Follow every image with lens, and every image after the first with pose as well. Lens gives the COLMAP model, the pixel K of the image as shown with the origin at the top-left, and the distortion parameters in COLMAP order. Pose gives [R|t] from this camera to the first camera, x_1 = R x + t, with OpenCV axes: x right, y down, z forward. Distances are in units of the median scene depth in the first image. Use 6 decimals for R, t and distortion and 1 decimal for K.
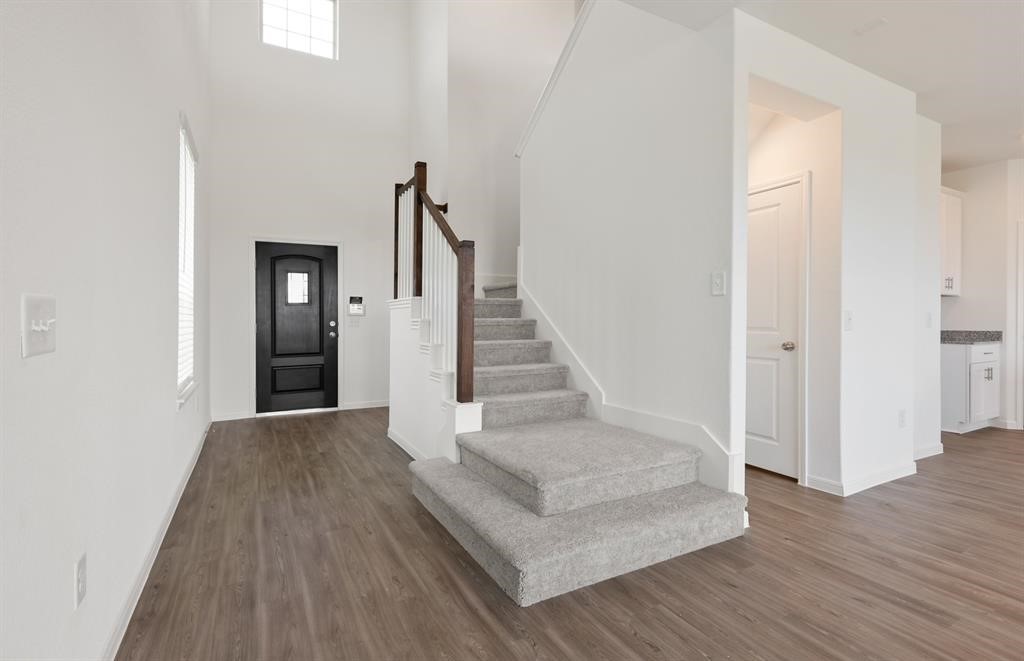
lens RADIAL K [[472.8, 0, 493.7], [0, 472.8, 332.4], [0, 0, 1]] dist [0.013674, -0.002462]
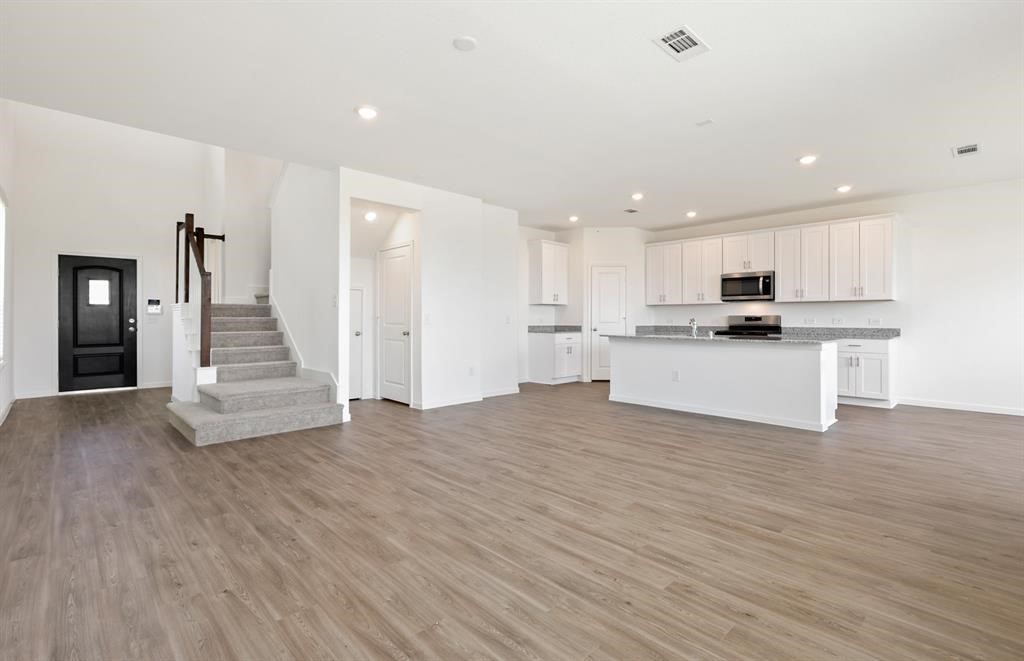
lens RADIAL K [[472.8, 0, 488.9], [0, 472.8, 326.5], [0, 0, 1]] dist [0.013674, -0.002462]
pose [[0.965906, -0.001969, 0.258886, 0.308124], [0.003811, 0.999971, -0.006613, 0.011242], [-0.258865, 0.007374, 0.965885, -0.582783]]
